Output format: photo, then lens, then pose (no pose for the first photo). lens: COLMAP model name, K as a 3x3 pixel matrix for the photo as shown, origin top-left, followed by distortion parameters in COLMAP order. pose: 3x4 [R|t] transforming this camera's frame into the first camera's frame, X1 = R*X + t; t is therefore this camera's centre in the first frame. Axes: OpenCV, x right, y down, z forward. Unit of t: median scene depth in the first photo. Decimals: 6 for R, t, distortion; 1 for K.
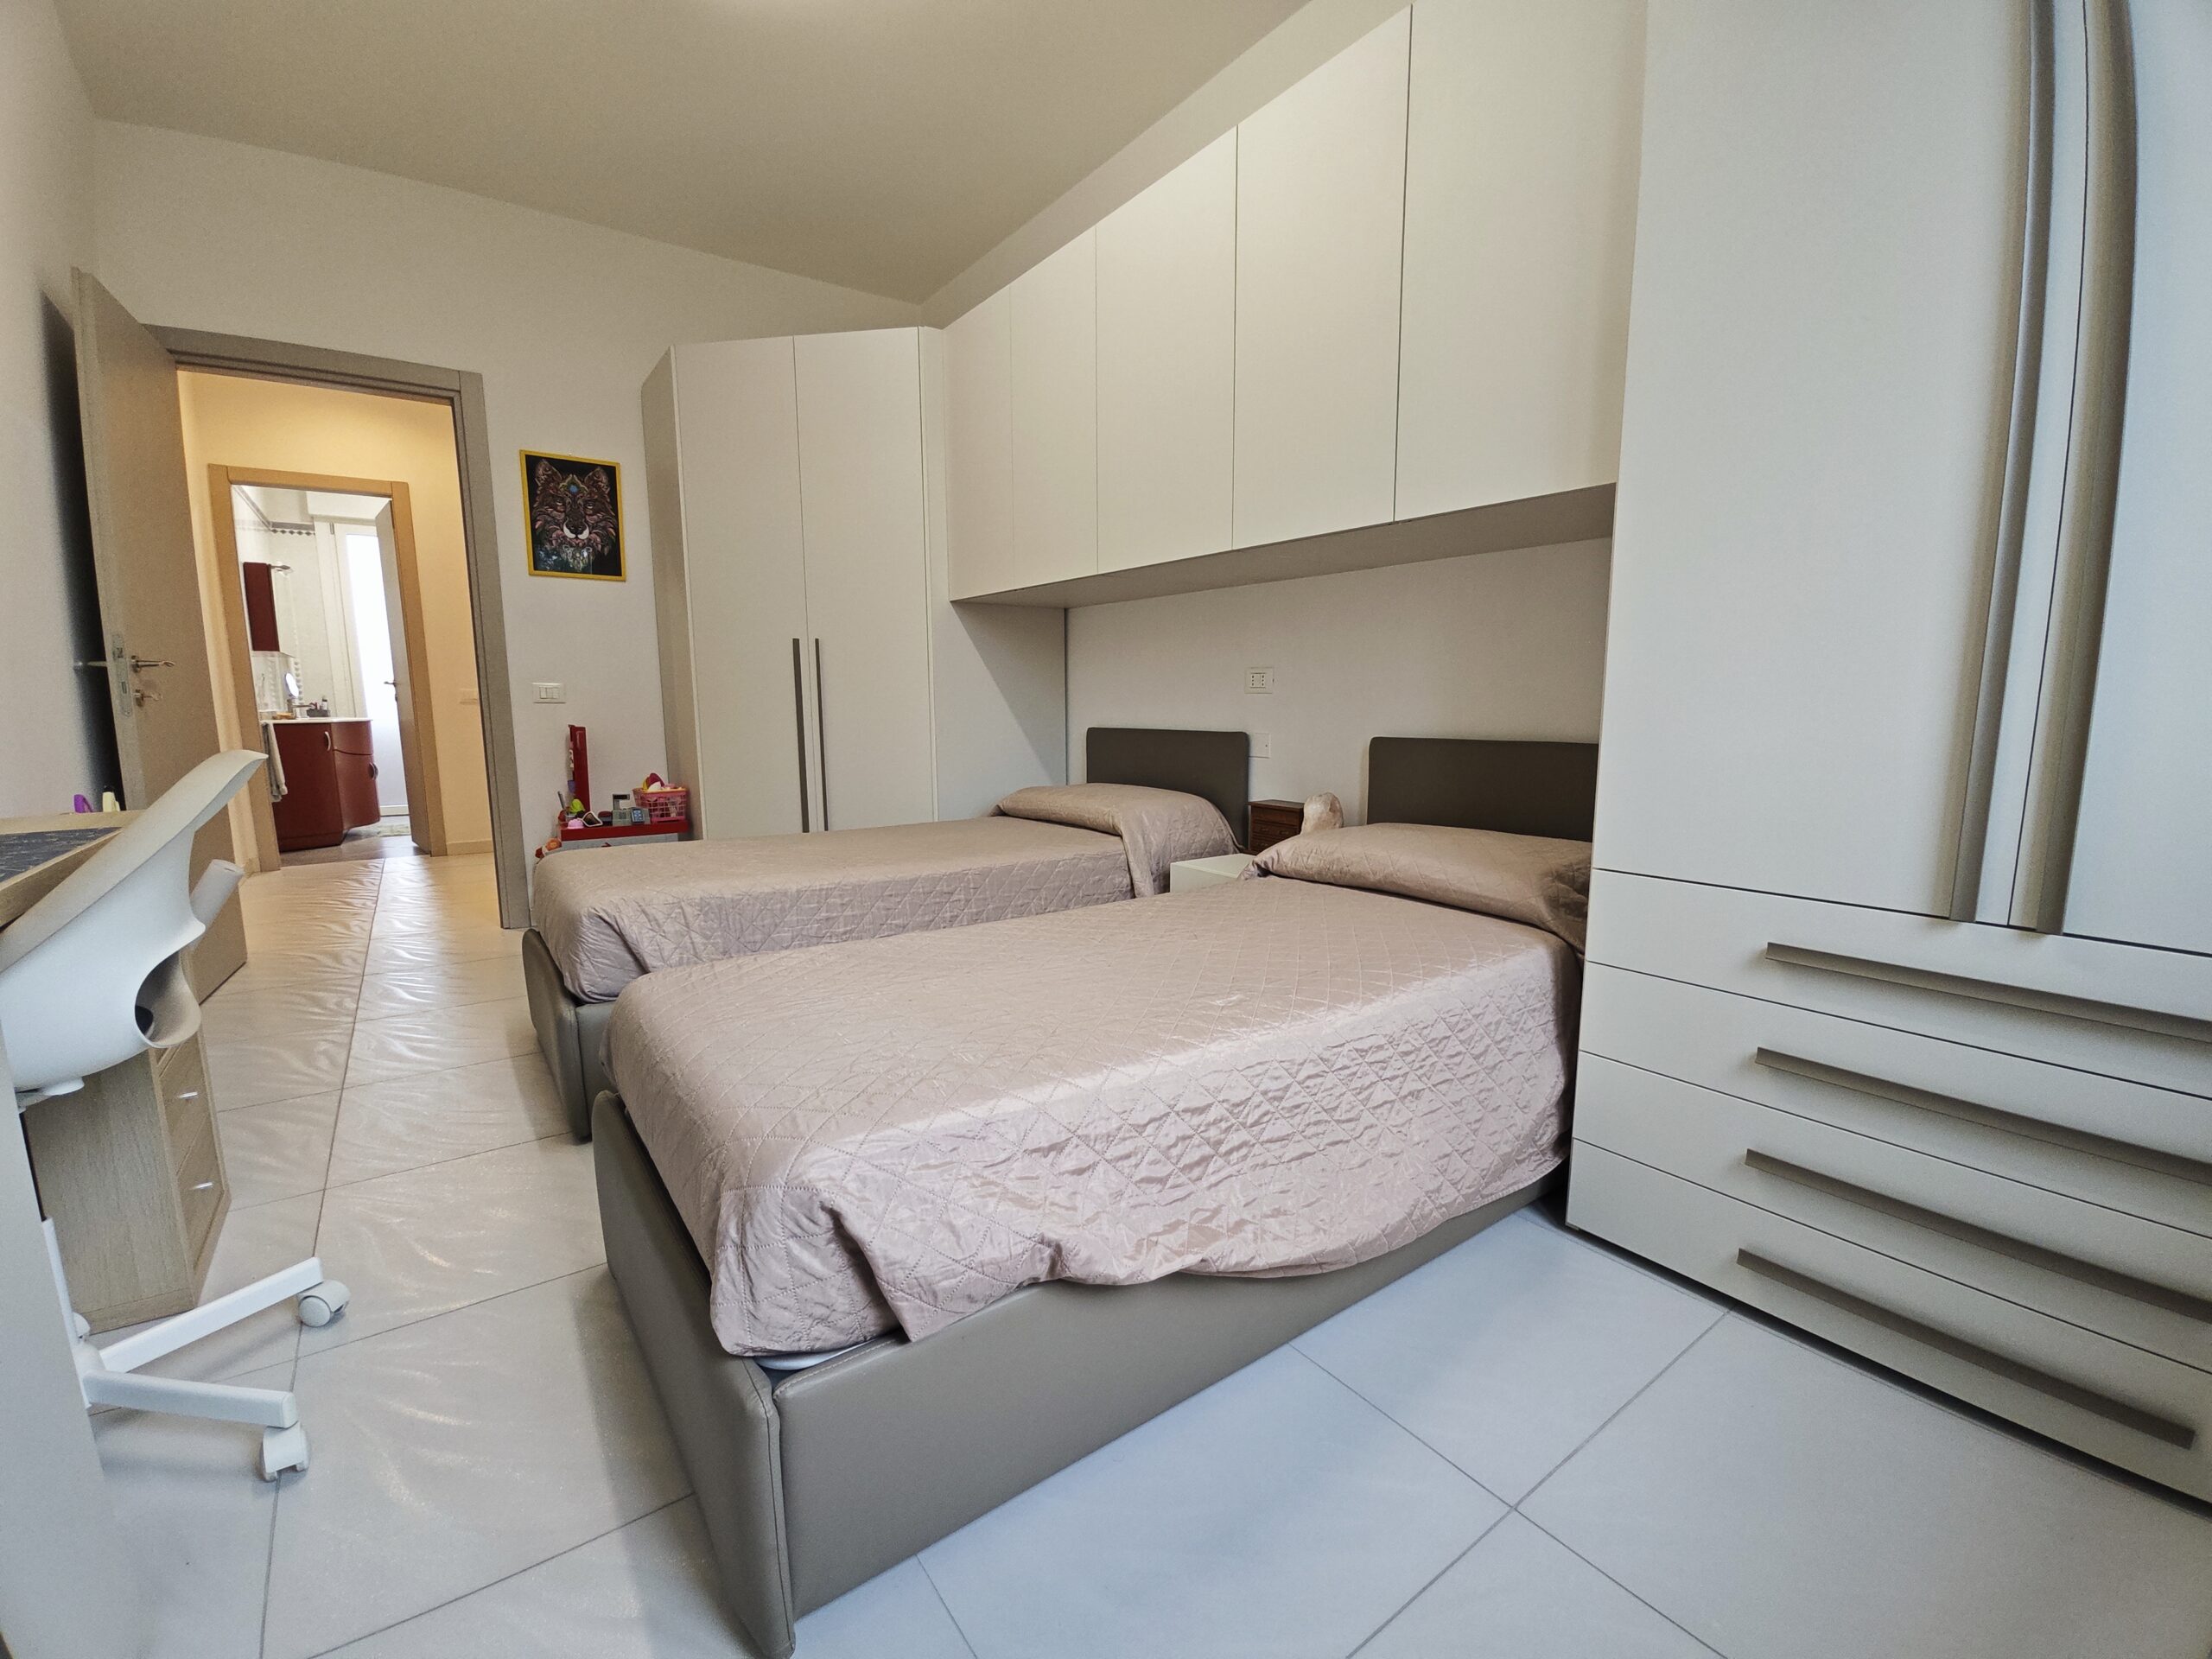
lens RADIAL K [[966.3, 0, 1109.6], [0, 966.3, 837.6], [0, 0, 1]] dist [-0.003555, -0.000323]
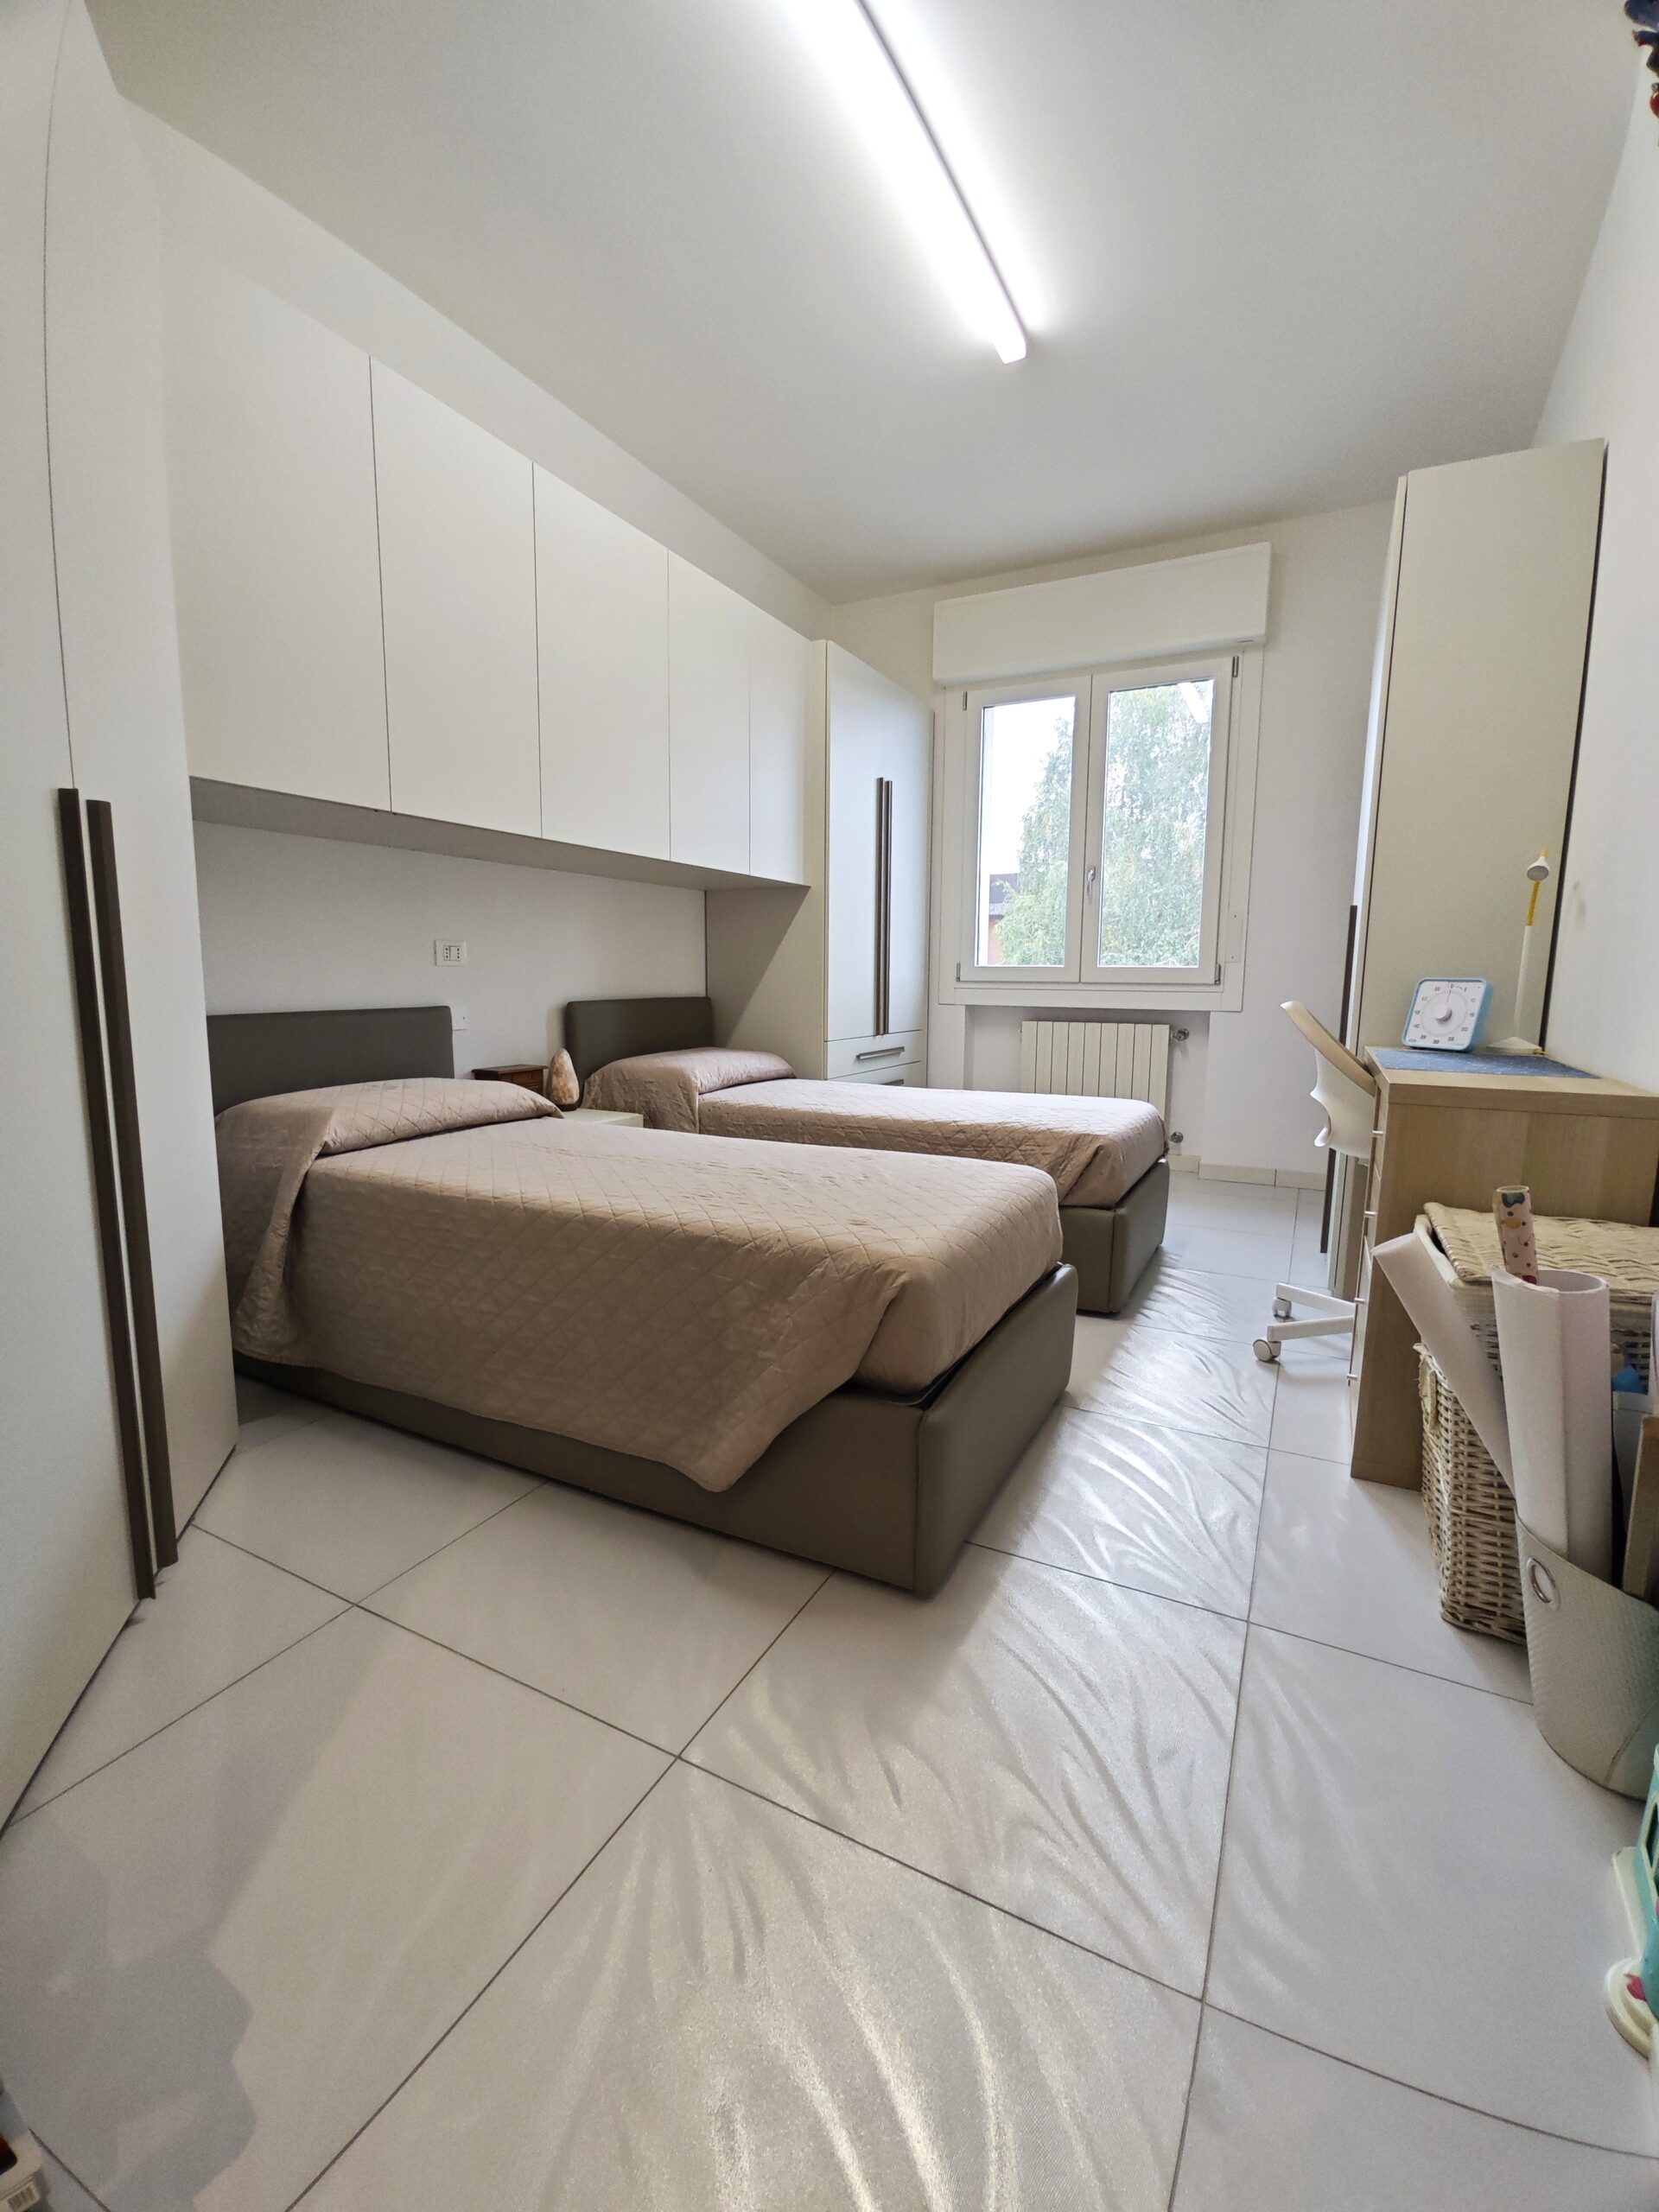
lens RADIAL K [[922.8, 0, 830.7], [0, 922.8, 1103.6], [0, 0, 1]] dist [0.000198, -0.000055]
pose [[-0.445886, -0.110354, 0.888261, -0.976910], [0.132905, 0.973208, 0.187623, -0.151811], [-0.885168, 0.201713, -0.419273, 1.189585]]
